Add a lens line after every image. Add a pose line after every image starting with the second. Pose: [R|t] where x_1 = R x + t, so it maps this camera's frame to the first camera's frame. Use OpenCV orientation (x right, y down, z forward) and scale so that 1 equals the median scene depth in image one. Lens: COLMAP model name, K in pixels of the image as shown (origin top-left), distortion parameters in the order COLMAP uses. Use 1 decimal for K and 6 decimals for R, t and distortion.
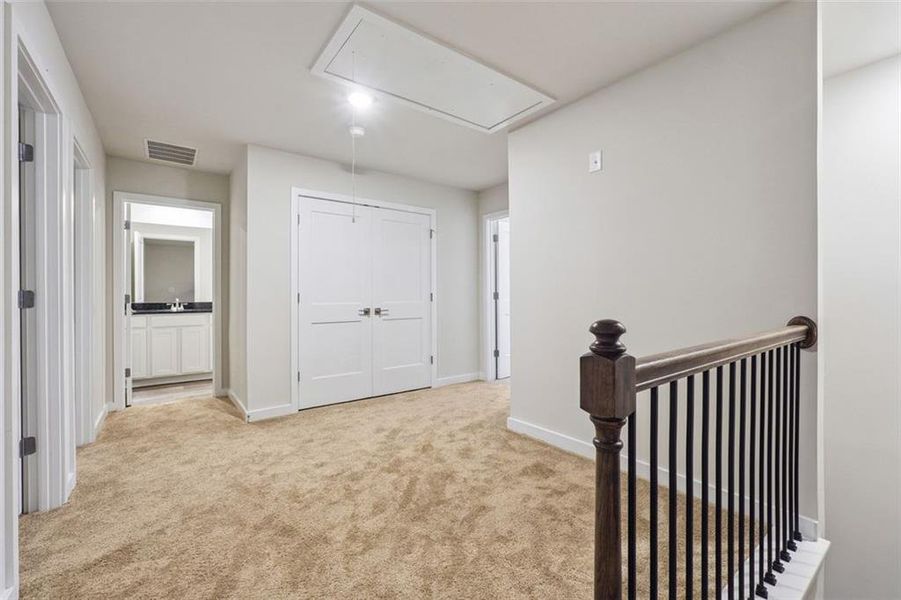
lens RADIAL K [[383.5, 0, 450.7], [0, 383.5, 295.8], [0, 0, 1]] dist [0.002486, 0.000592]
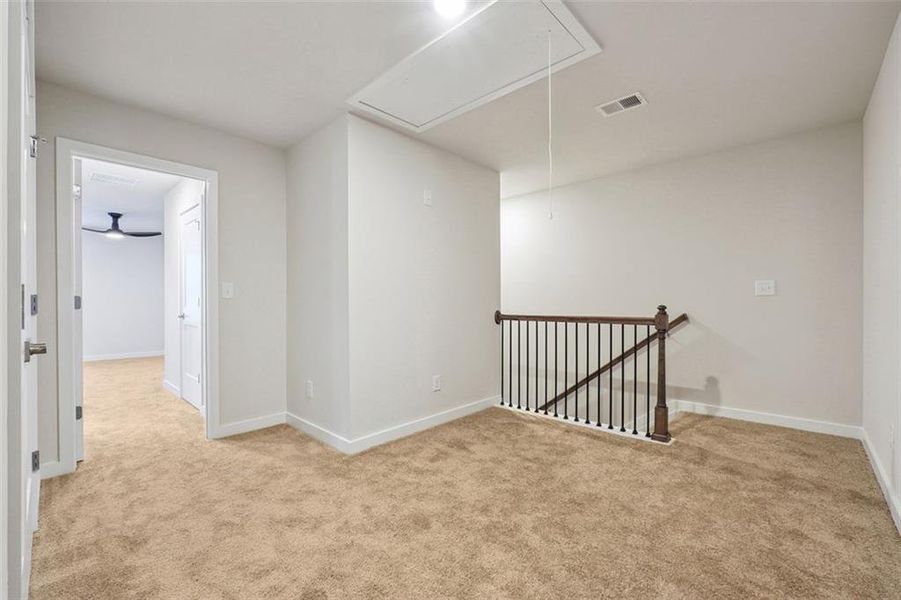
lens RADIAL K [[383.5, 0, 452.2], [0, 383.5, 304.4], [0, 0, 1]] dist [0.002486, 0.000592]
pose [[-0.158596, 0.000380, 0.987344, -0.830349], [0.010021, 0.999949, 0.001225, 0.010135], [-0.987293, 0.010089, -0.158591, 1.021201]]
